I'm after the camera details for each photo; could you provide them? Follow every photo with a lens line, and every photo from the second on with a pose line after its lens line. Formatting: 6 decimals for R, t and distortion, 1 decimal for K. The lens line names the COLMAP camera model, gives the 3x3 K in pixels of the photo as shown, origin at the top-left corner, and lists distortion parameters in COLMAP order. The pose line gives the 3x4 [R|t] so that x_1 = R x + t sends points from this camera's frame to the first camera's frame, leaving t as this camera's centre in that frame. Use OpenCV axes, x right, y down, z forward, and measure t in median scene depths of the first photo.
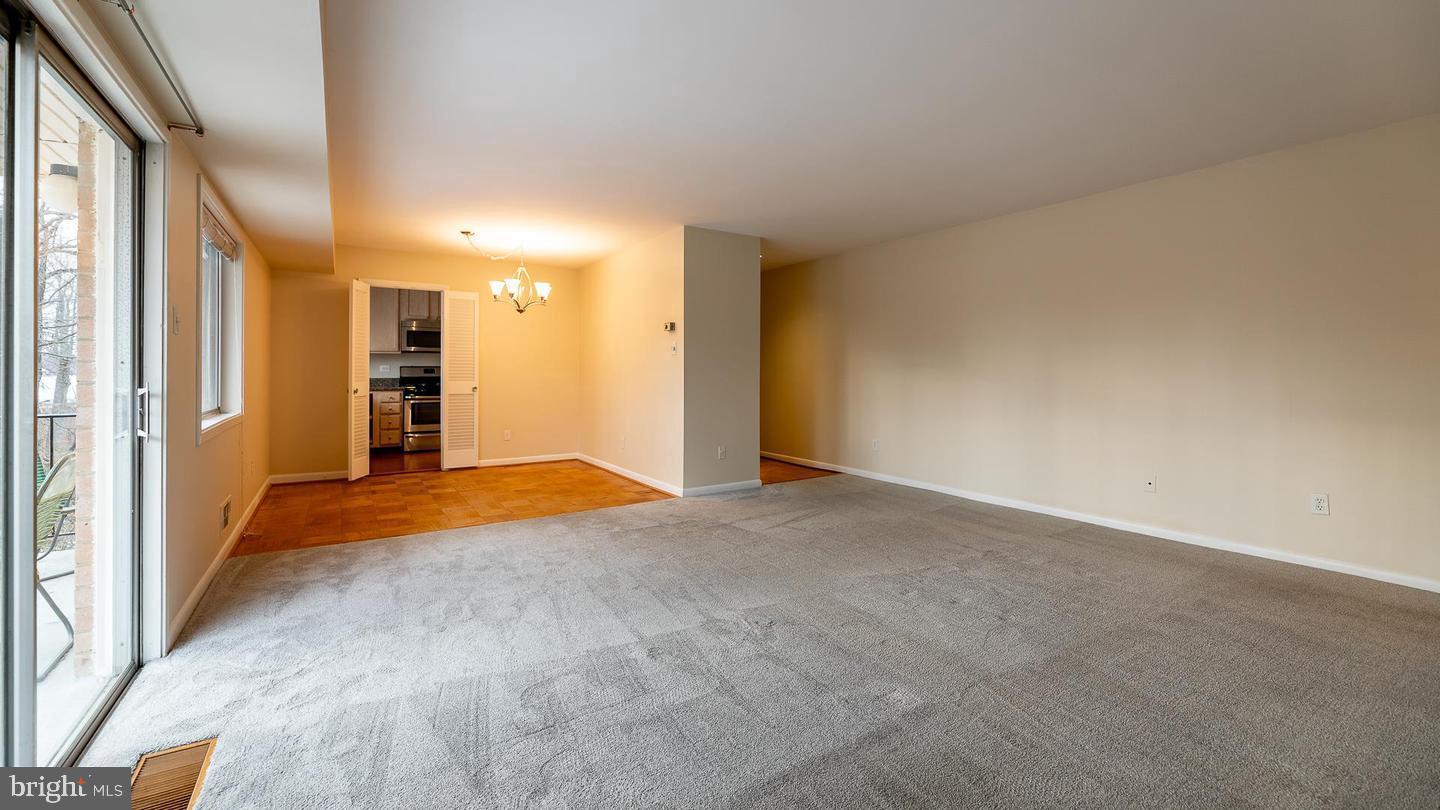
lens RADIAL K [[598.4, 0, 717.6], [0, 598.4, 371.1], [0, 0, 1]] dist [0.000330, 0.000009]
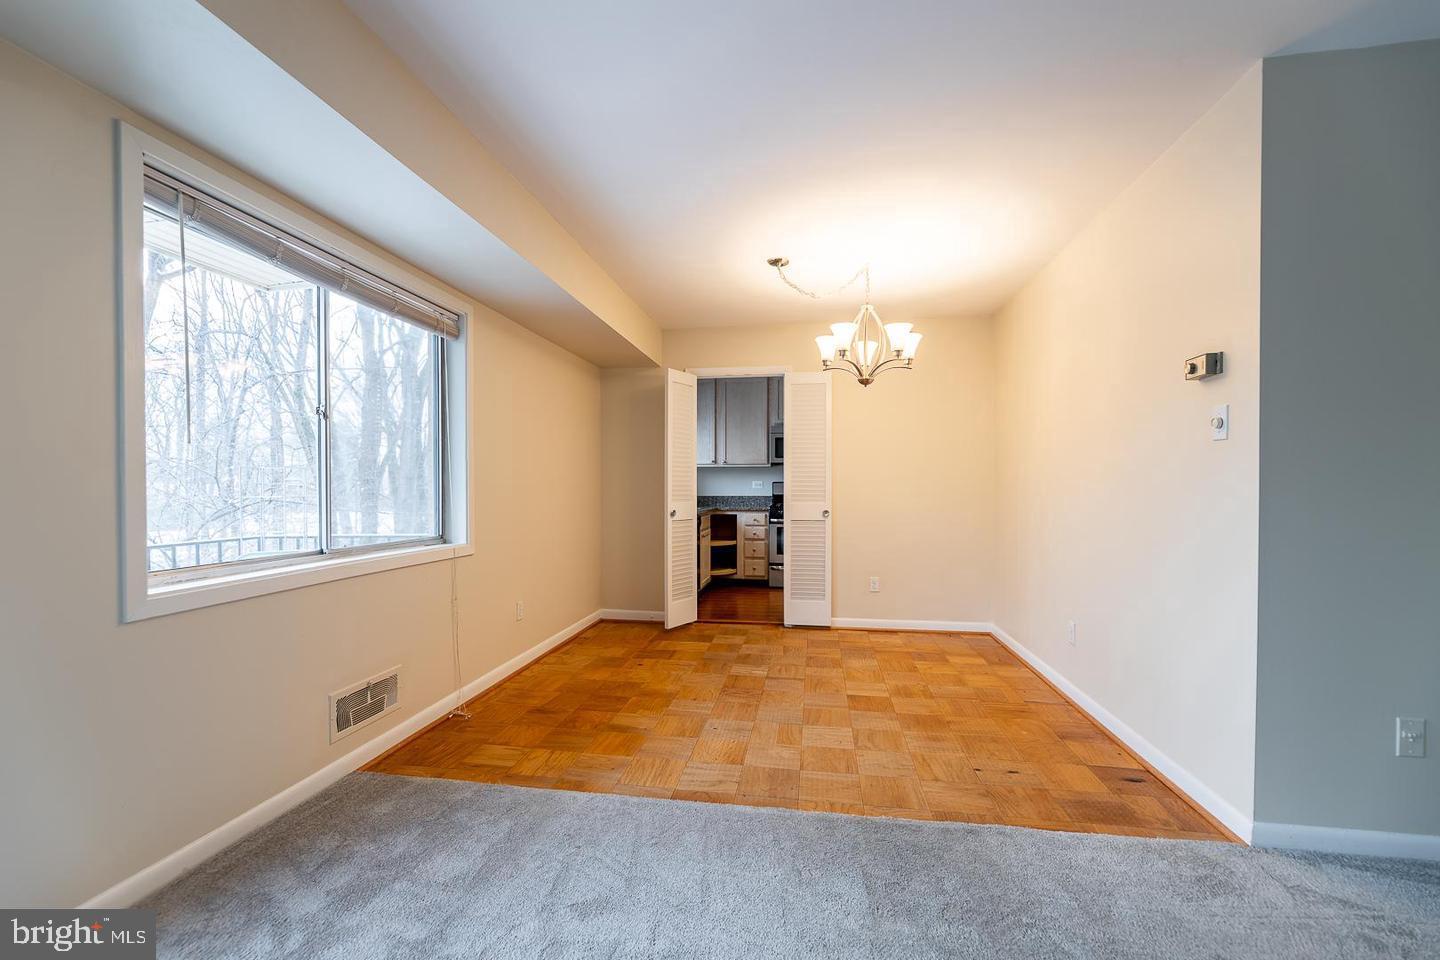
lens RADIAL K [[584.9, 0, 722.7], [0, 584.9, 492.5], [0, 0, 1]] dist [0.000050, -0.000131]
pose [[0.746010, 0.004266, -0.665921, -0.050169], [0.000061, 0.999979, 0.006475, 0.001686], [0.665934, -0.004872, 0.745994, 0.431381]]
